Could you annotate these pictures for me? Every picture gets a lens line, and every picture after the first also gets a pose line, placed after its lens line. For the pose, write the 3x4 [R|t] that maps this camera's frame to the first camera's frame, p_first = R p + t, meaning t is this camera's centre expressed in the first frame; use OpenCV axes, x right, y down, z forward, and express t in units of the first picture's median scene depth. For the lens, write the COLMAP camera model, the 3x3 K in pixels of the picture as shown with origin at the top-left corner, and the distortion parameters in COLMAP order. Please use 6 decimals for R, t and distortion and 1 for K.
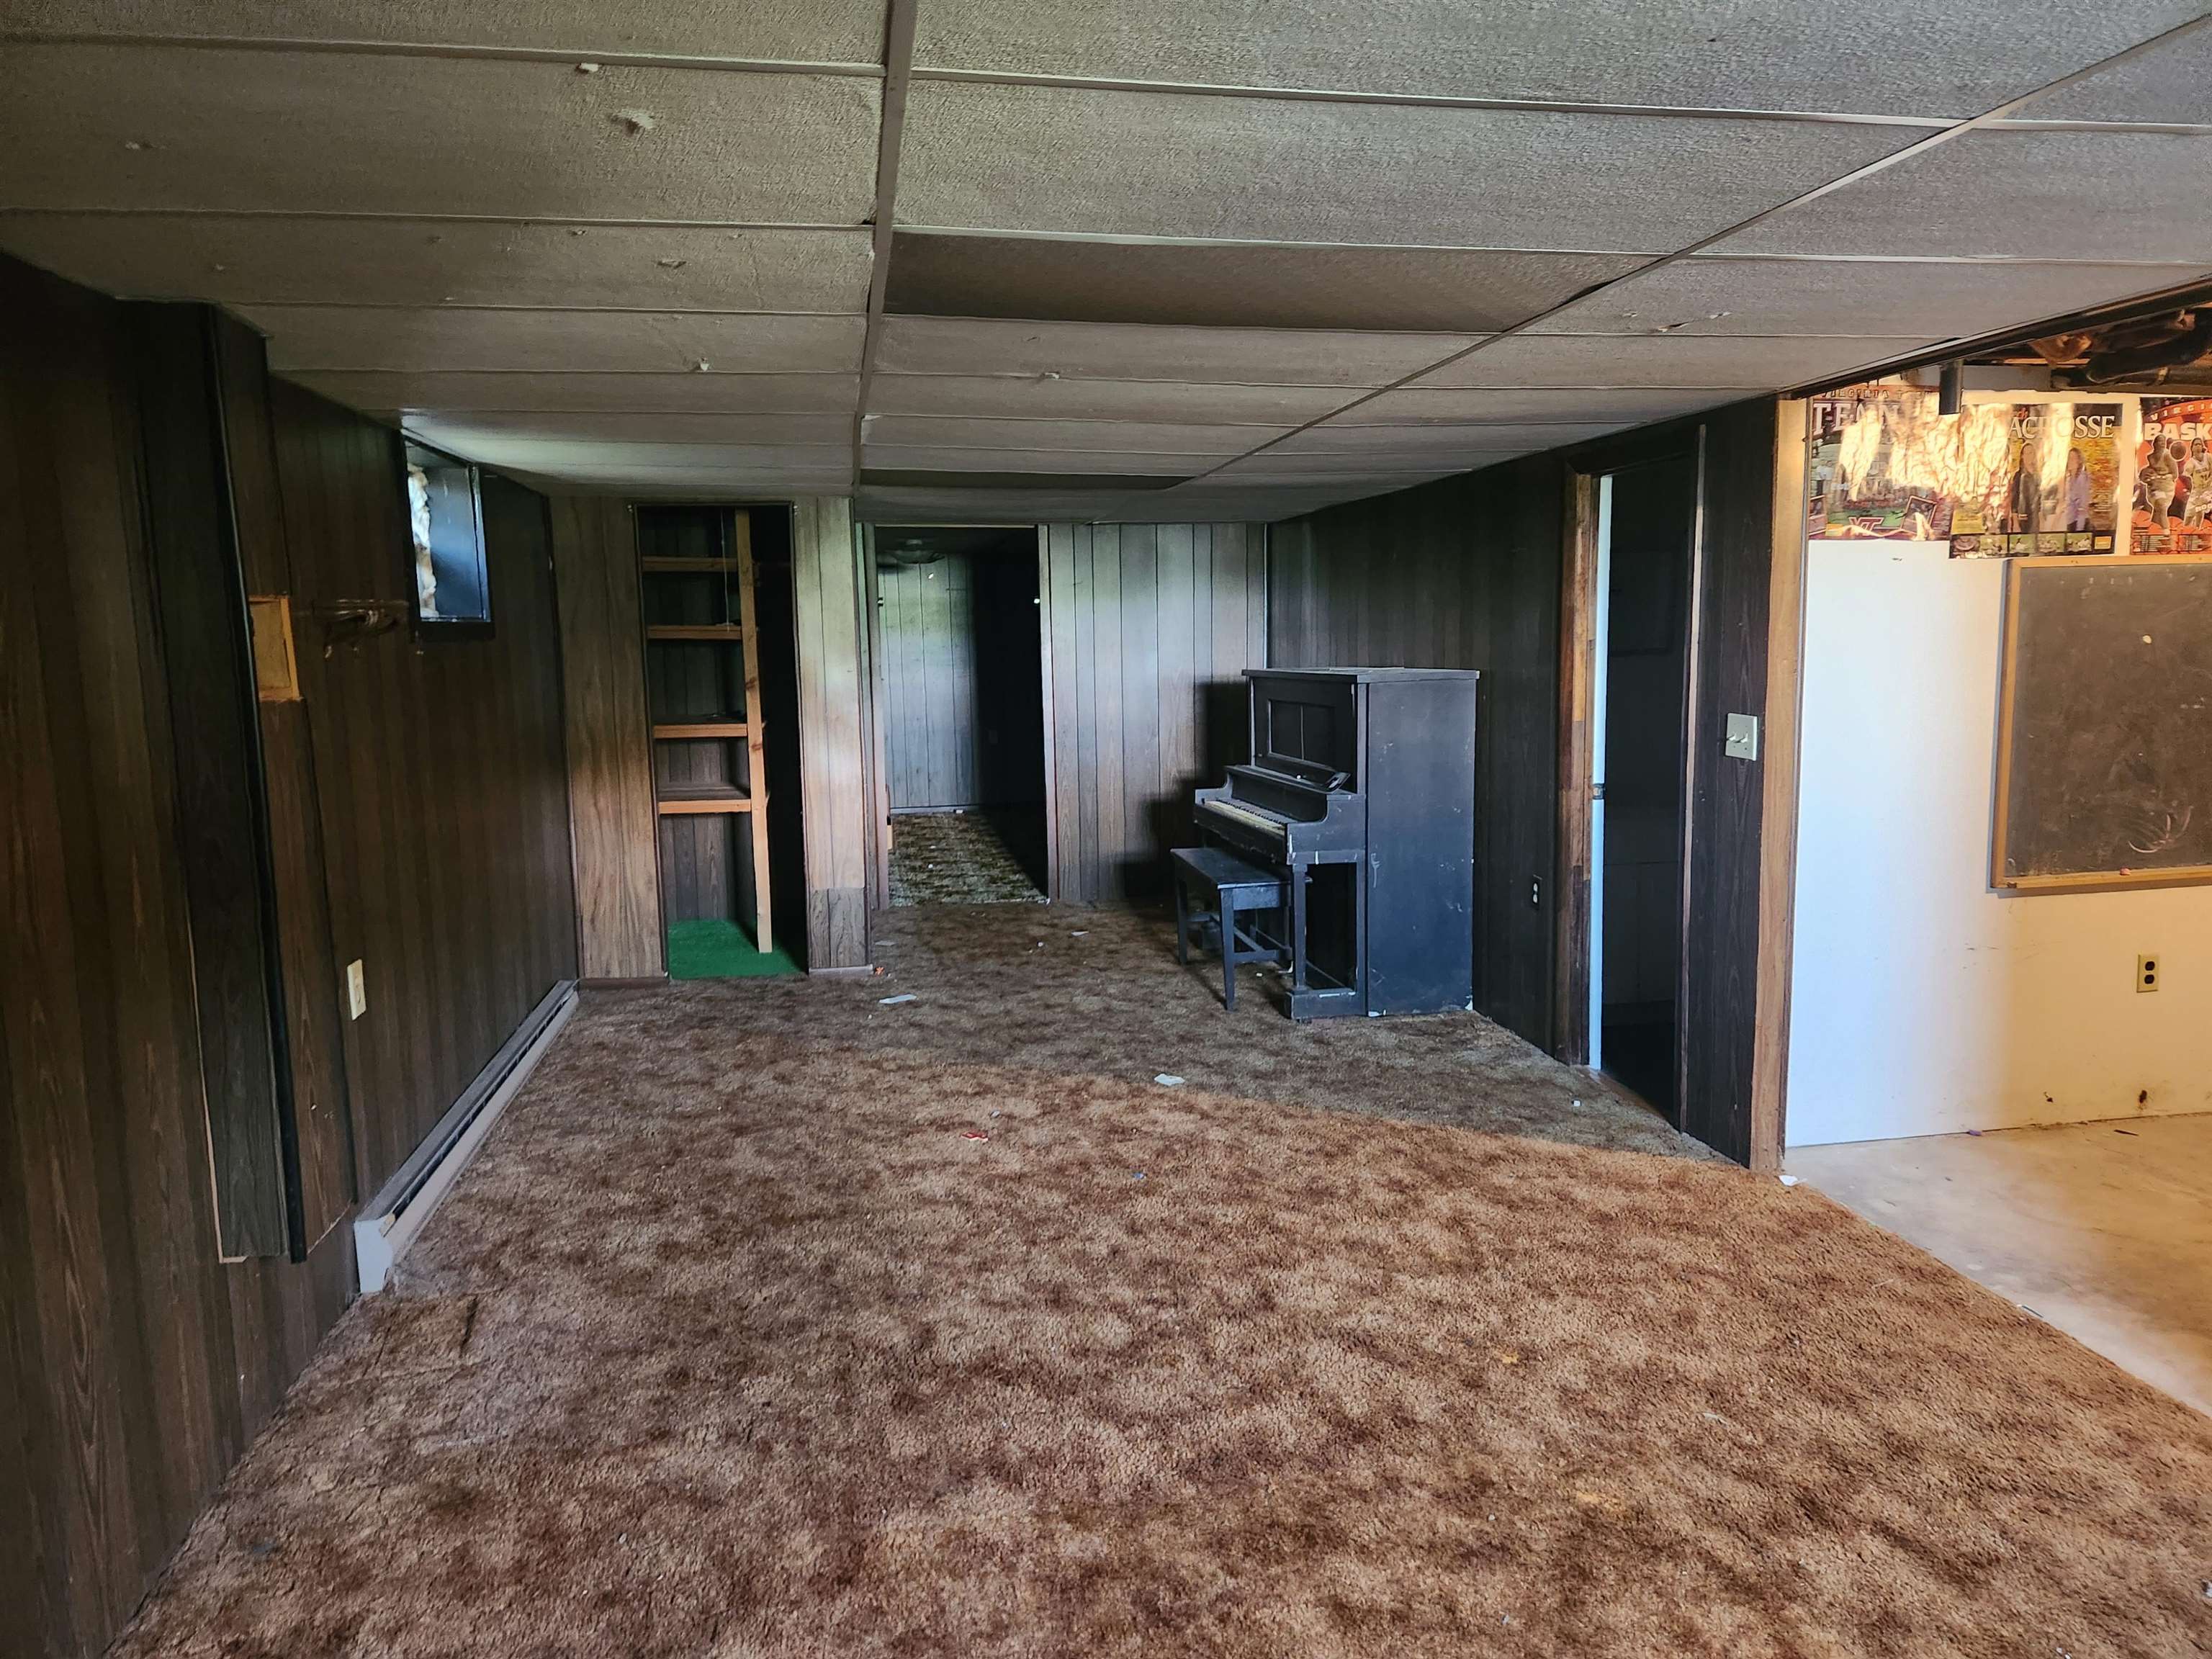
lens RADIAL K [[1477.3, 0, 1106.0], [0, 1477.3, 829.5], [0, 0, 1]] dist [0.092188, -0.080560]
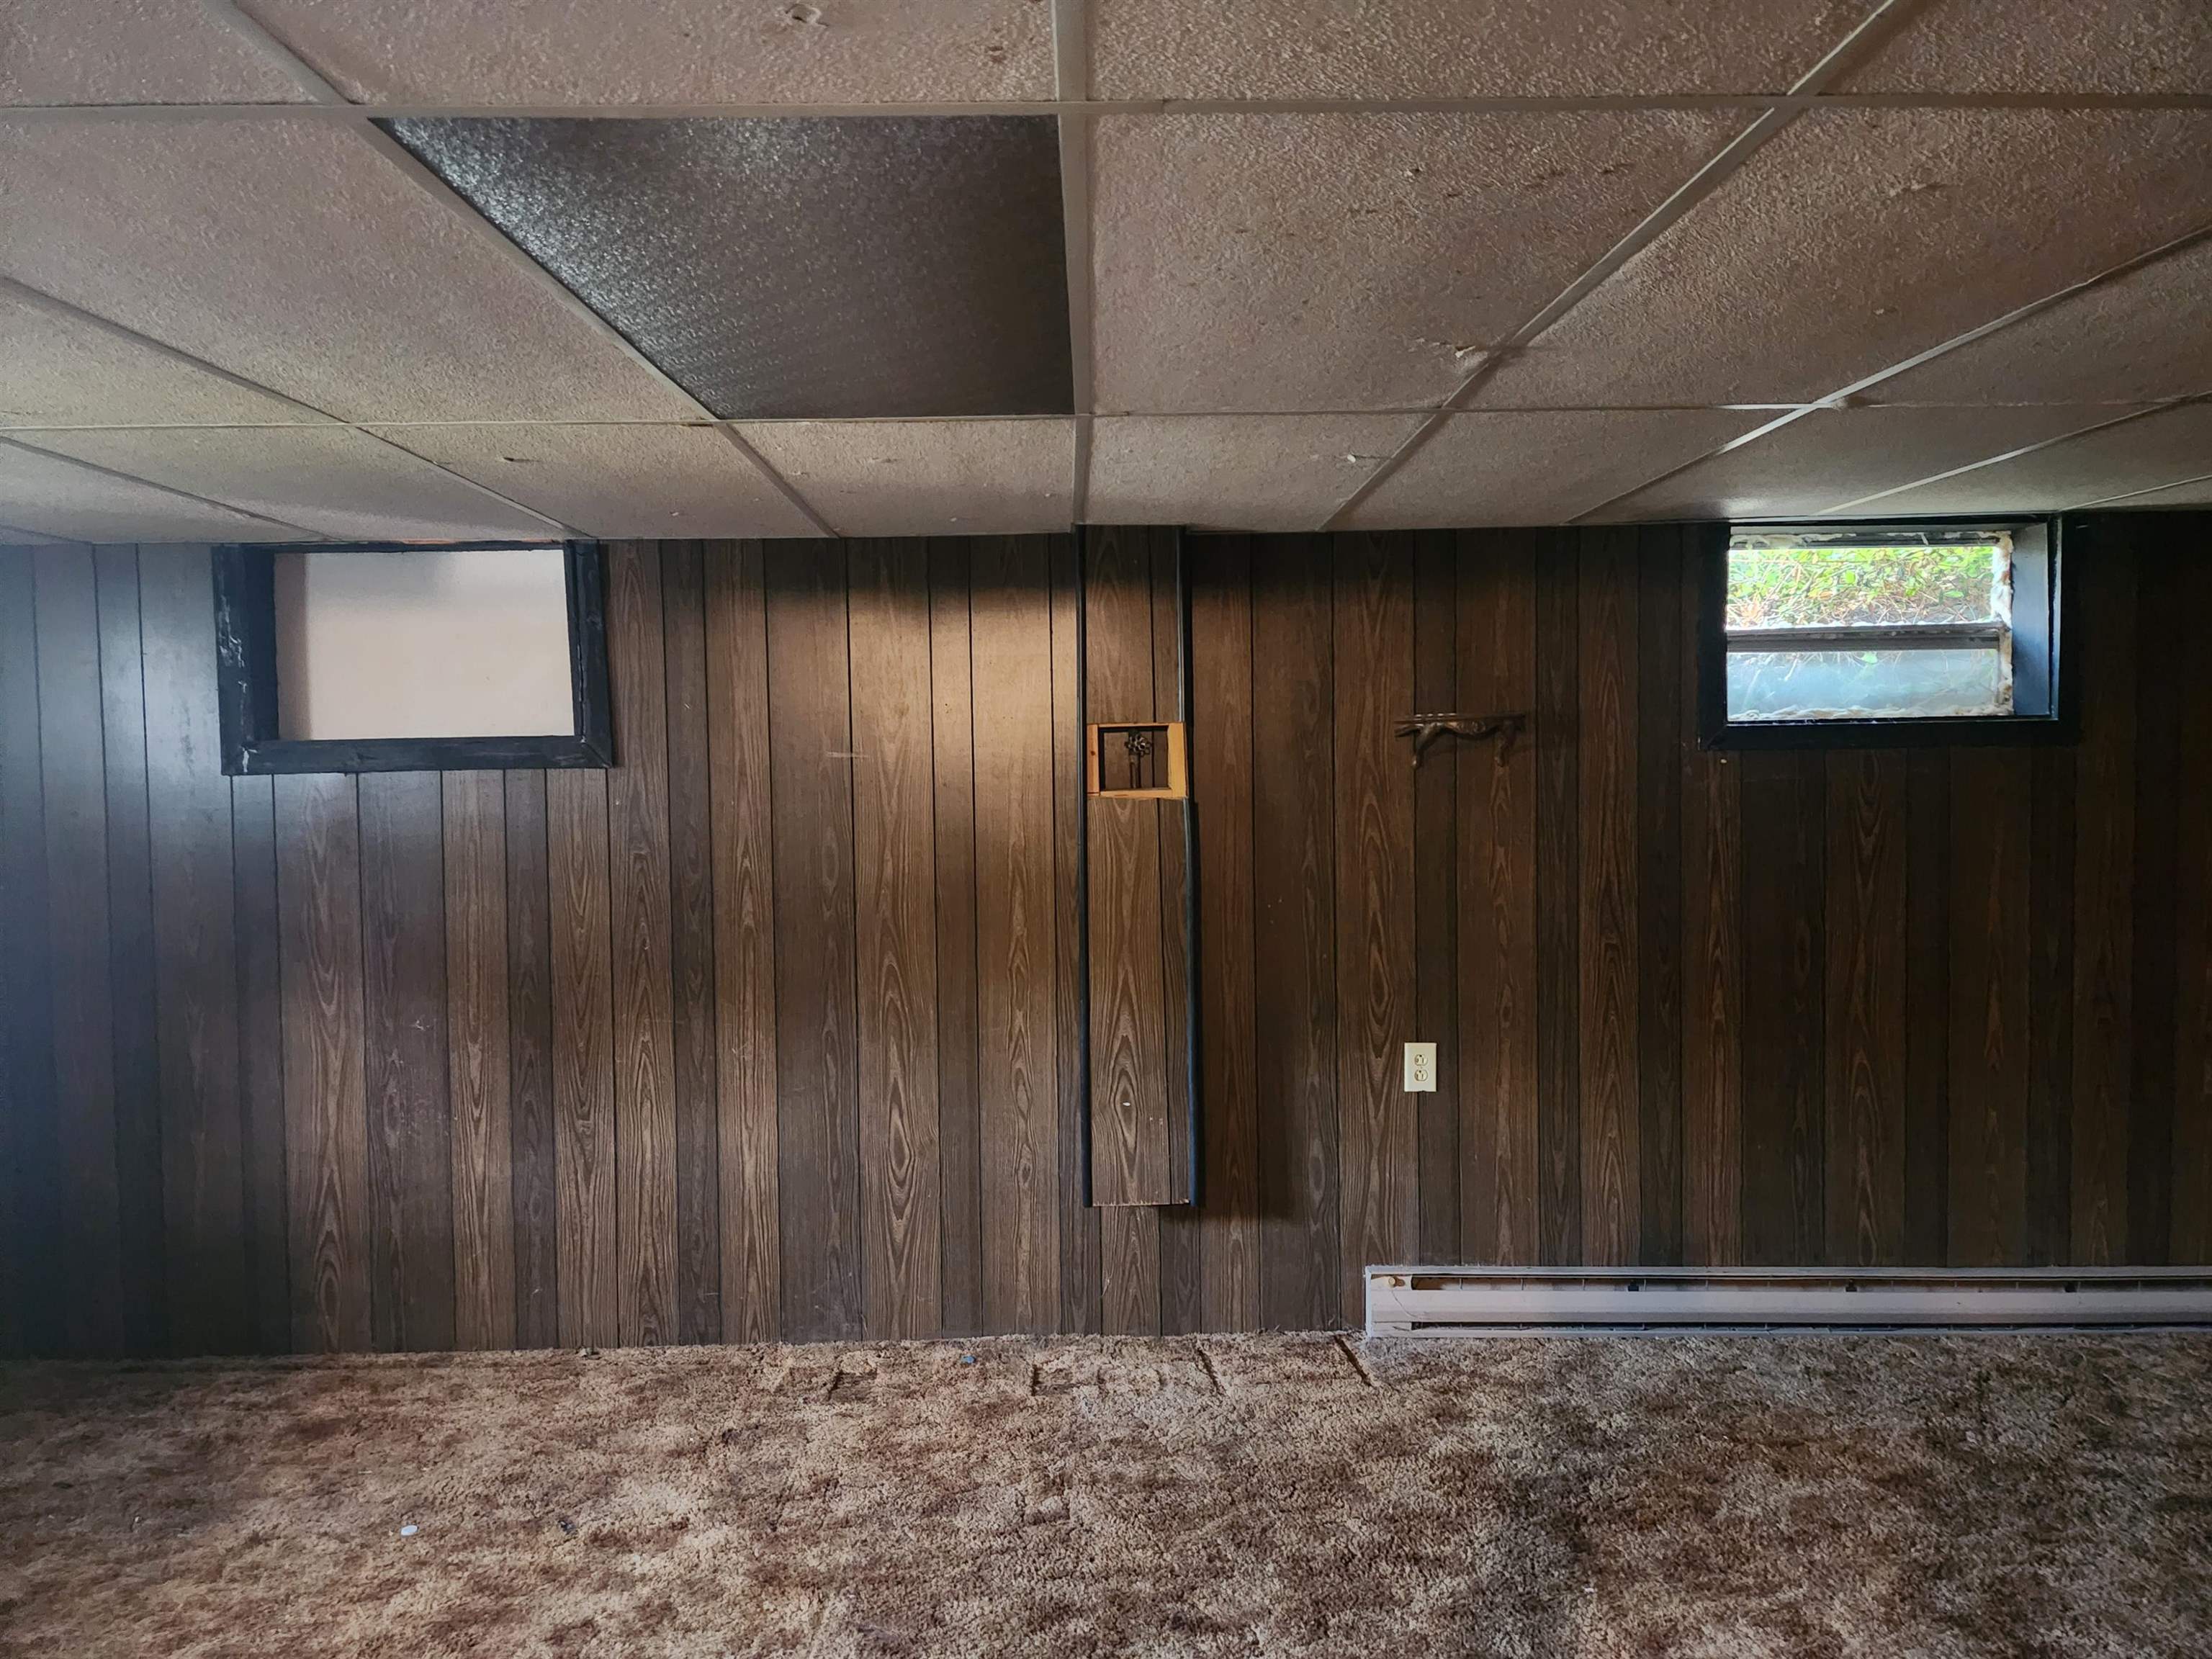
lens RADIAL K [[1477.3, 0, 1106.0], [0, 1477.3, 829.5], [0, 0, 1]] dist [0.092188, -0.080560]
pose [[-0.177373, 0.068730, -0.981741, 0.573334], [-0.114963, 0.989282, 0.090028, -0.131871], [0.977406, 0.128833, -0.167570, 0.903854]]
